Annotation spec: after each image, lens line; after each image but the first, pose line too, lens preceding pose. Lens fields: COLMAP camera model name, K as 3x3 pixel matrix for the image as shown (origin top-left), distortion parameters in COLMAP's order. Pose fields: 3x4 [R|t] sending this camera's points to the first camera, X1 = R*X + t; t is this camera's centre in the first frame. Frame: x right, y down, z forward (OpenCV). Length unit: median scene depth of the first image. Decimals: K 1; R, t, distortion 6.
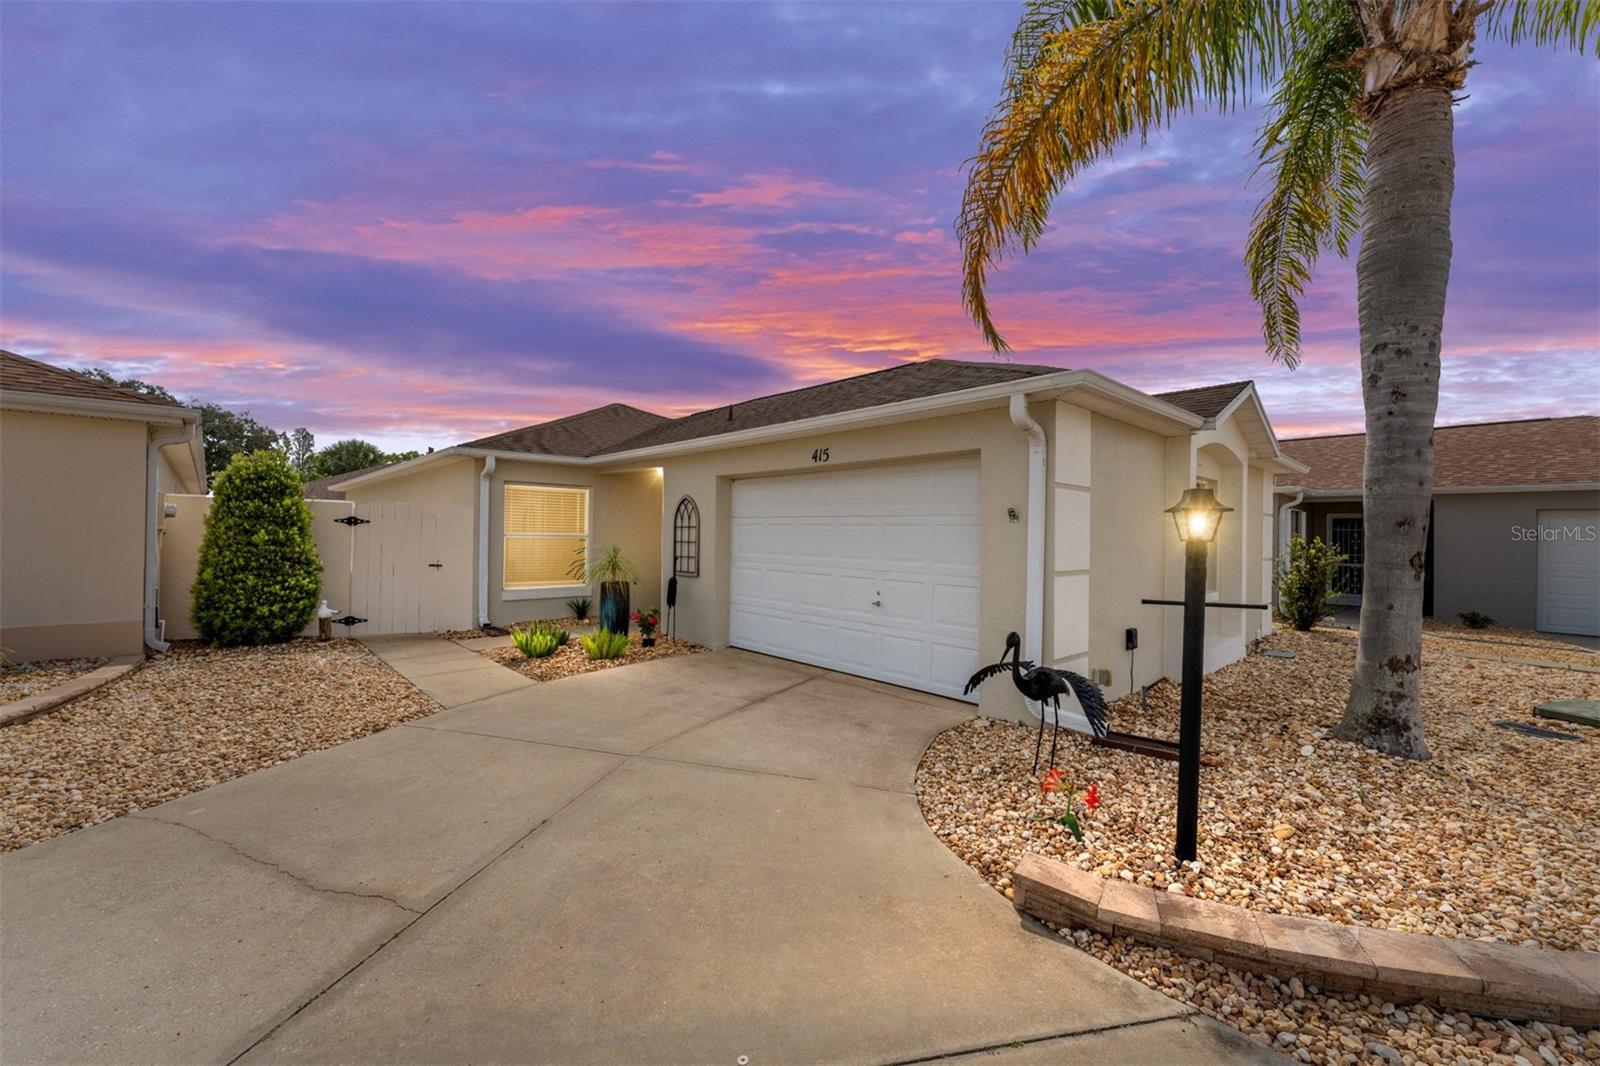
lens RADIAL K [[638.3, 0, 795.1], [0, 638.3, 534.9], [0, 0, 1]] dist [-0.001994, 0.001931]
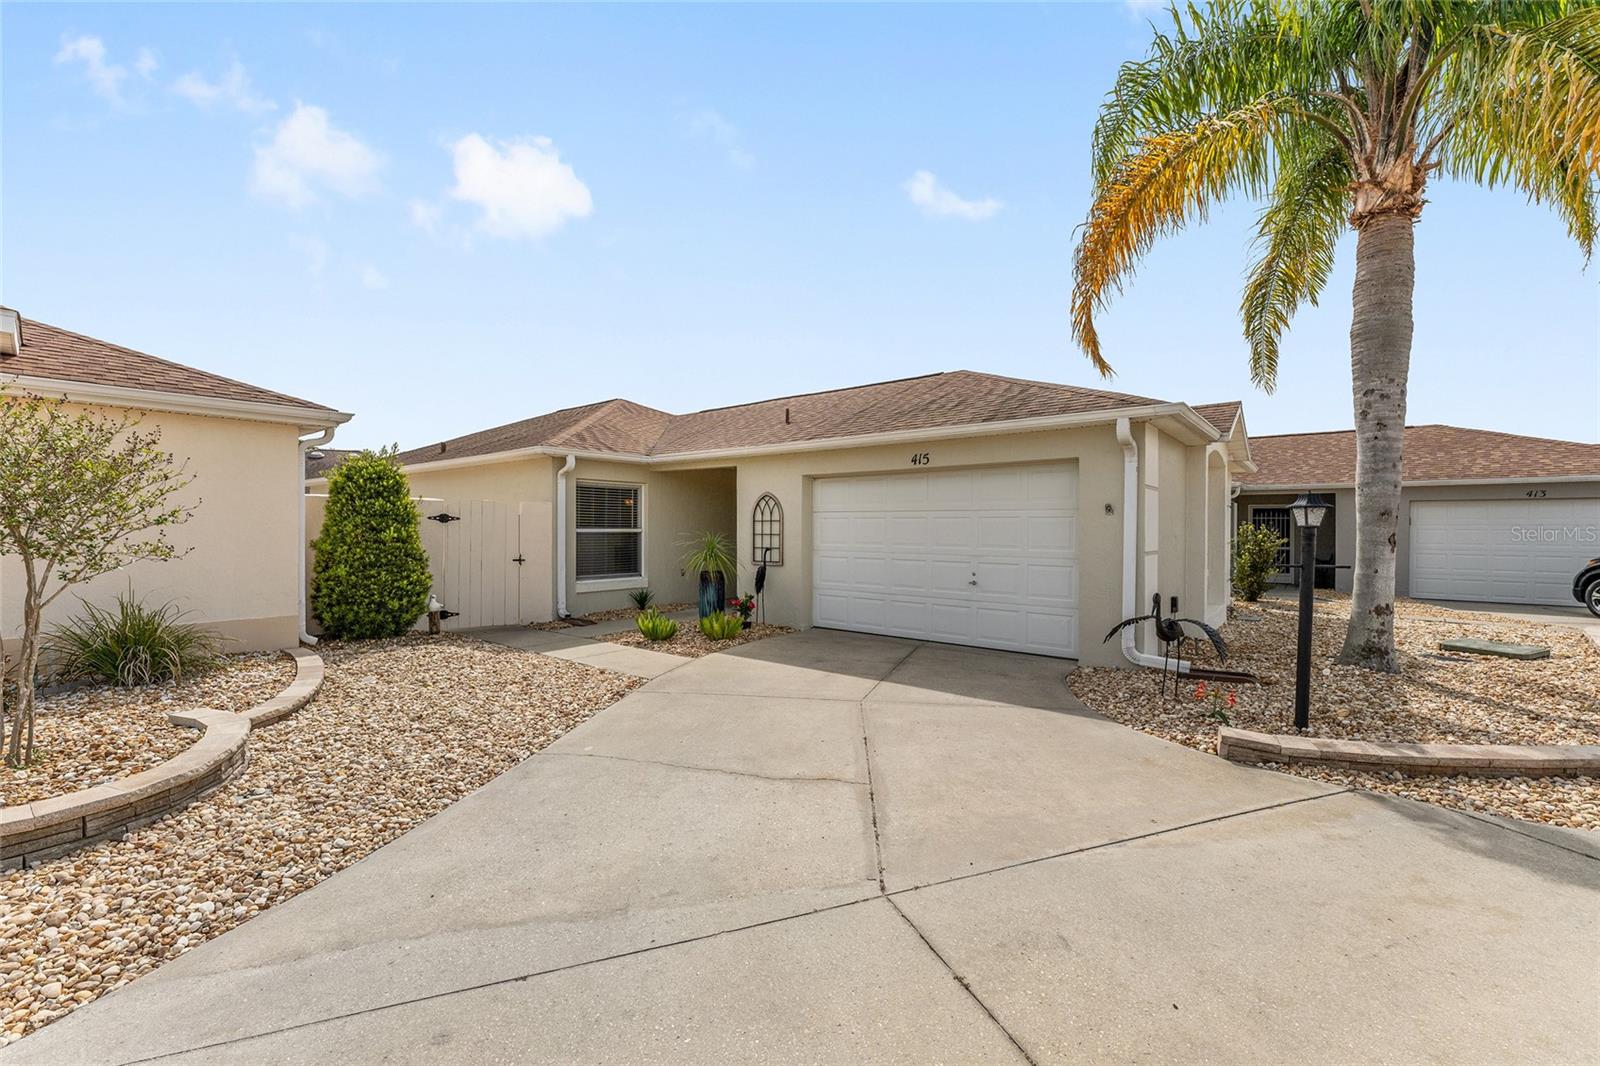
lens RADIAL K [[638.3, 0, 840.3], [0, 638.3, 534.9], [0, 0, 1]] dist [-0.001994, 0.001931]
pose [[0.988468, -0.012457, 0.150916, -0.365863], [0.010717, 0.999866, 0.012339, -0.000651], [-0.151049, -0.010580, 0.988470, -0.187781]]
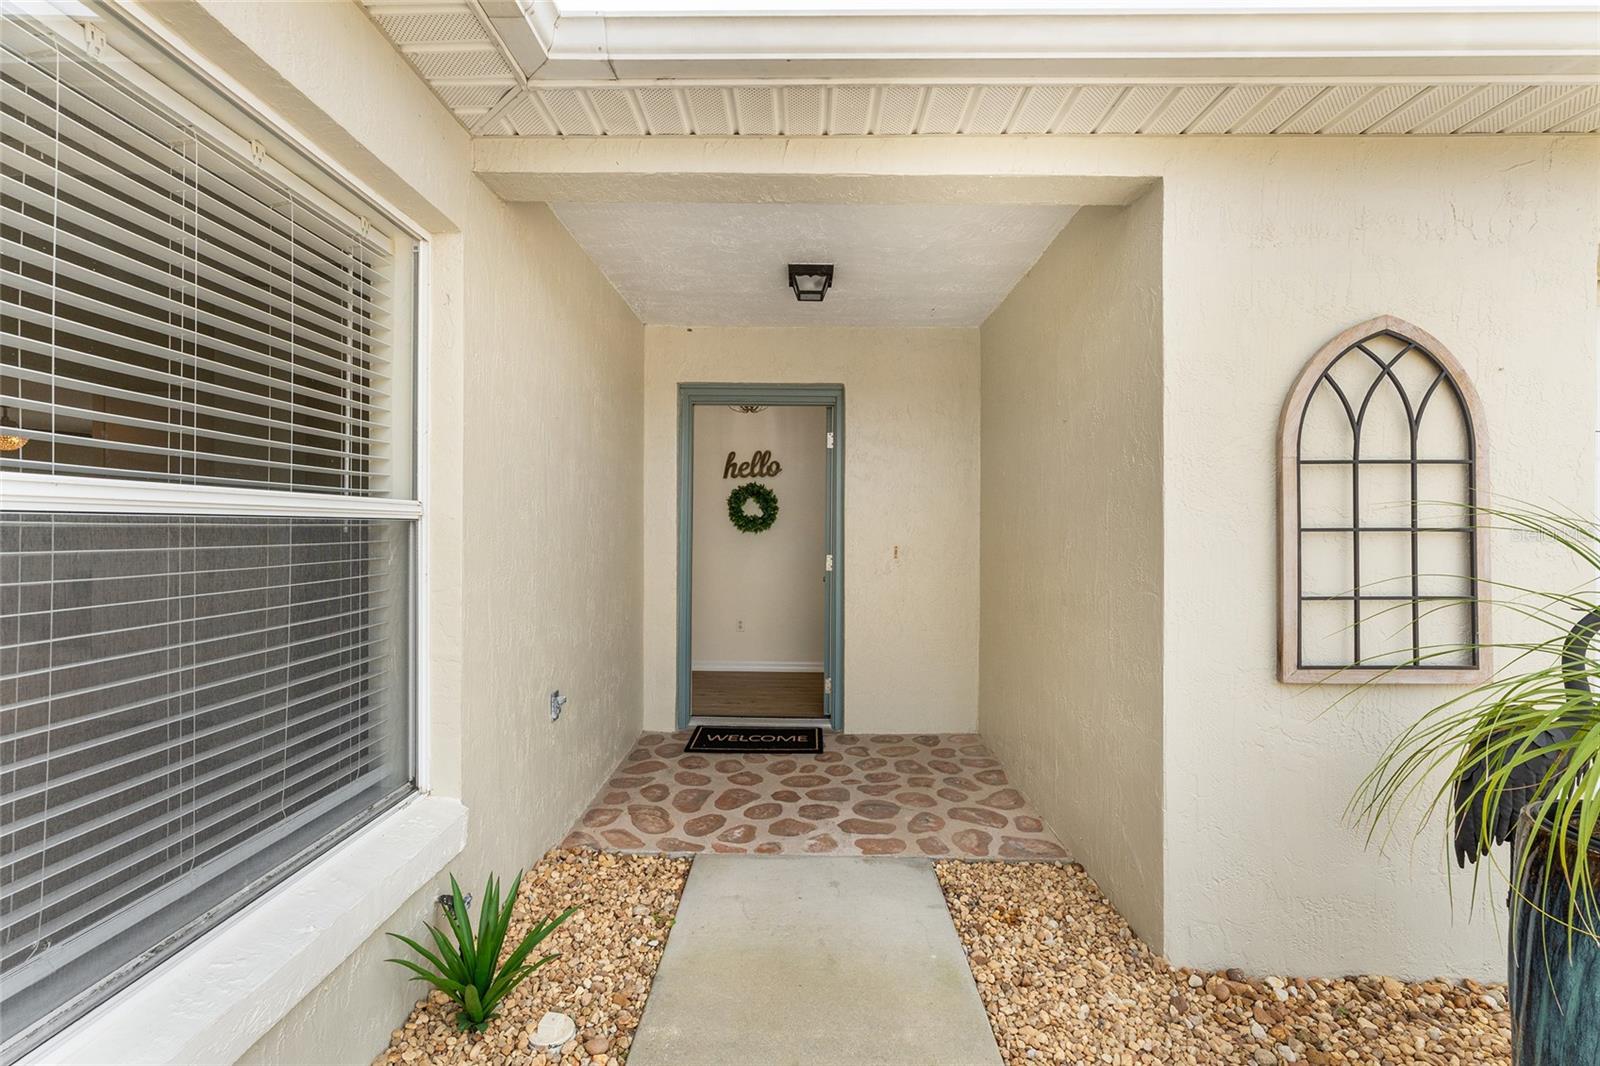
lens RADIAL K [[745.8, 0, 801.5], [0, 745.8, 526.7], [0, 0, 1]] dist [0.000820, 0.001053]
pose [[0.673859, -0.013415, 0.738738, -0.856566], [0.006886, 0.999906, 0.011876, 0.009730], [-0.738828, -0.002916, 0.673888, 1.674326]]
